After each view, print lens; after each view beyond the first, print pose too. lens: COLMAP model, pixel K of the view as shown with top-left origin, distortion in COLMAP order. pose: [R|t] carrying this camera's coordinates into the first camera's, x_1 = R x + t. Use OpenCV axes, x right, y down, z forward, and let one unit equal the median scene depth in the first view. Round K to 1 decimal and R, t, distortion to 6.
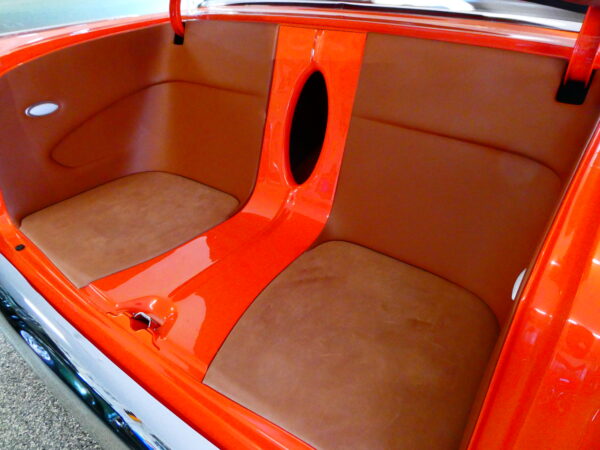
lens RADIAL K [[422.6, 0, 299.6], [0, 422.6, 231.7], [0, 0, 1]] dist [-0.025015, -0.003270]
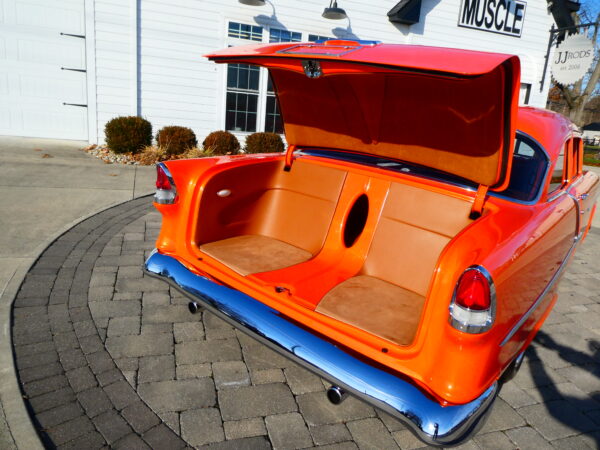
lens RADIAL K [[422.6, 0, 299.6], [0, 422.6, 231.7], [0, 0, 1]] dist [-0.025015, -0.003270]
pose [[0.990886, 0.134666, -0.003125, -0.243183], [-0.130558, 0.954435, -0.268344, 0.391034], [-0.033154, 0.266306, 0.963318, -0.934305]]
